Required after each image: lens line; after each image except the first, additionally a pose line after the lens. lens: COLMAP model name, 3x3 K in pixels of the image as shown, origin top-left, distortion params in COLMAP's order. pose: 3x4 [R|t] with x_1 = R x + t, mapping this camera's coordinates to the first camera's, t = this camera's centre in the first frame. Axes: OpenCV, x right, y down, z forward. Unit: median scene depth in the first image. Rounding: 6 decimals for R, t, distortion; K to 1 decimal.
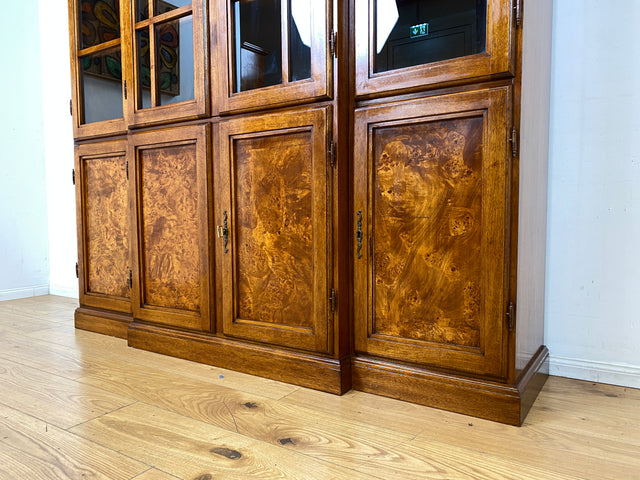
lens RADIAL K [[486.2, 0, 312.2], [0, 486.2, 242.3], [0, 0, 1]] dist [0.058007, -0.070227]
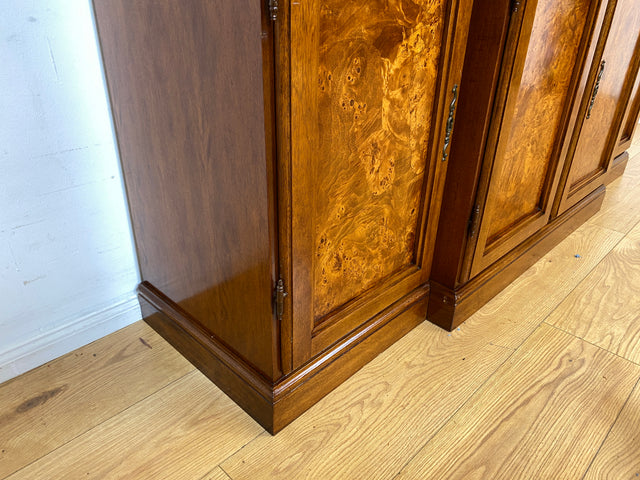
lens RADIAL K [[486.2, 0, 313.6], [0, 486.2, 234.6], [0, 0, 1]] dist [0.058007, -0.070227]
pose [[0.203614, -0.445436, 0.871853, -1.082191], [0.036049, 0.893315, 0.447982, -0.188556], [-0.978387, -0.059786, 0.197949, 1.330390]]
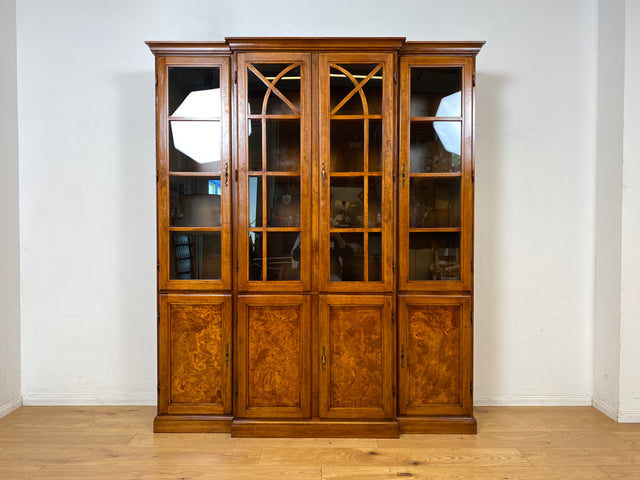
lens RADIAL K [[486.2, 0, 314.0], [0, 486.2, 240.5], [0, 0, 1]] dist [0.058007, -0.070227]
pose [[0.836364, -0.002753, 0.548167, -1.234471], [0.027323, 0.998954, -0.036671, -0.403047], [-0.547493, 0.045648, 0.835564, -0.494637]]
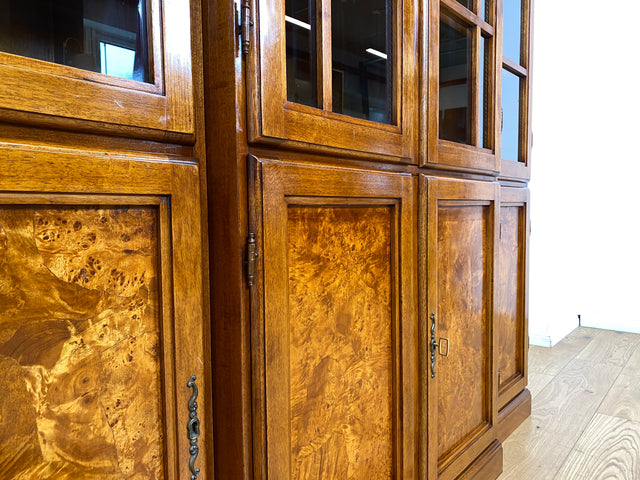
lens RADIAL K [[486.2, 0, 313.2], [0, 486.2, 239.8], [0, 0, 1]] dist [0.058007, -0.070227]
pose [[0.119261, -0.050384, 0.991584, -0.883200], [0.073067, 0.996449, 0.041843, -0.212128], [-0.990171, 0.067461, 0.122519, 1.126552]]
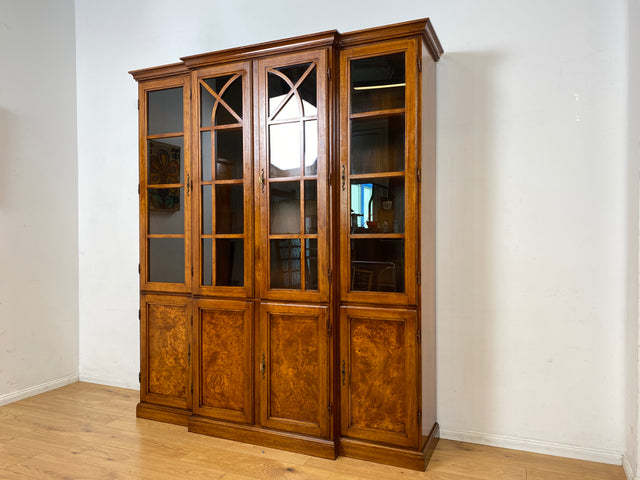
lens RADIAL K [[486.2, 0, 314.5], [0, 486.2, 242.7], [0, 0, 1]] dist [0.058007, -0.070227]
pose [[0.985058, 0.002592, 0.172201, -0.316723], [0.006418, 0.998640, -0.051746, -0.390119], [-0.172101, 0.052078, 0.983702, -0.811990]]
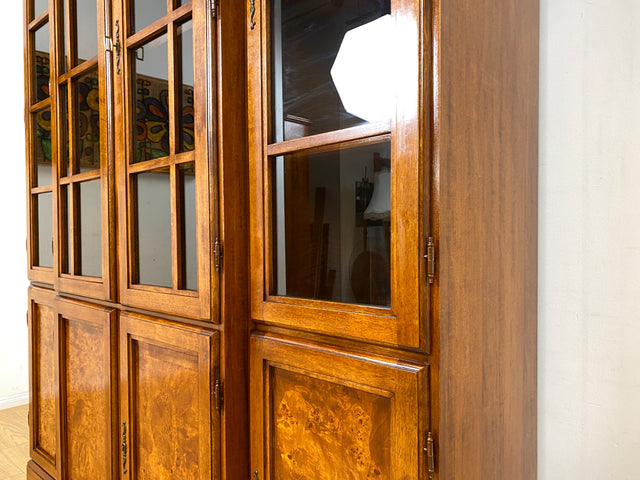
lens RADIAL K [[486.2, 0, 312.2], [0, 486.2, 248.5], [0, 0, 1]] dist [0.058007, -0.070227]
pose [[0.986280, 0.007944, -0.164891, 0.277258], [-0.013671, 0.999341, -0.033626, -0.348484], [0.164515, 0.035419, 0.985738, 0.245102]]
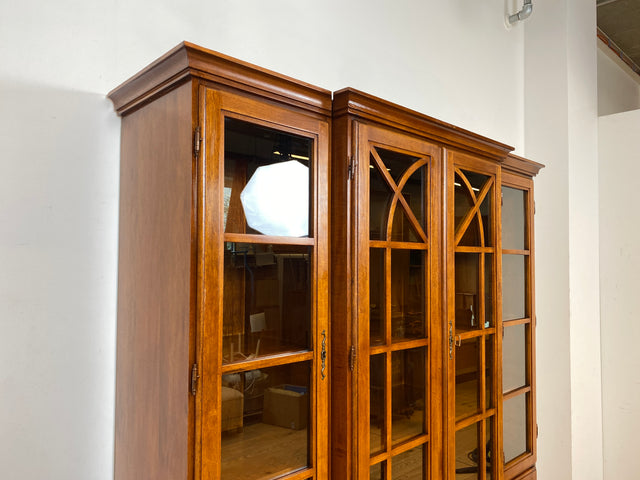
lens RADIAL K [[486.2, 0, 313.9], [0, 486.2, 243.2], [0, 0, 1]] dist [0.058007, -0.070227]
pose [[0.228919, 0.047023, 0.972309, -1.398680], [0.049669, 0.996967, -0.059909, -0.892187], [-0.972177, 0.062008, 0.225890, 1.049079]]
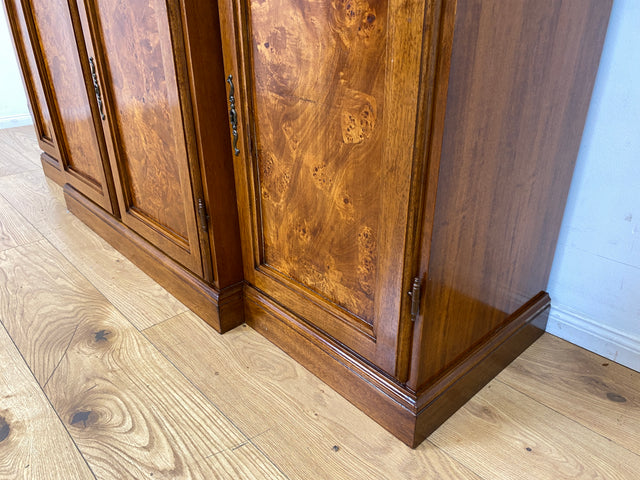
lens RADIAL K [[486.2, 0, 316.1], [0, 486.2, 242.2], [0, 0, 1]] dist [0.058007, -0.070227]
pose [[0.969777, 0.102019, -0.221641, 0.322981], [-0.007298, 0.920111, 0.391589, -0.104082], [0.243884, -0.378137, 0.893047, 0.381432]]
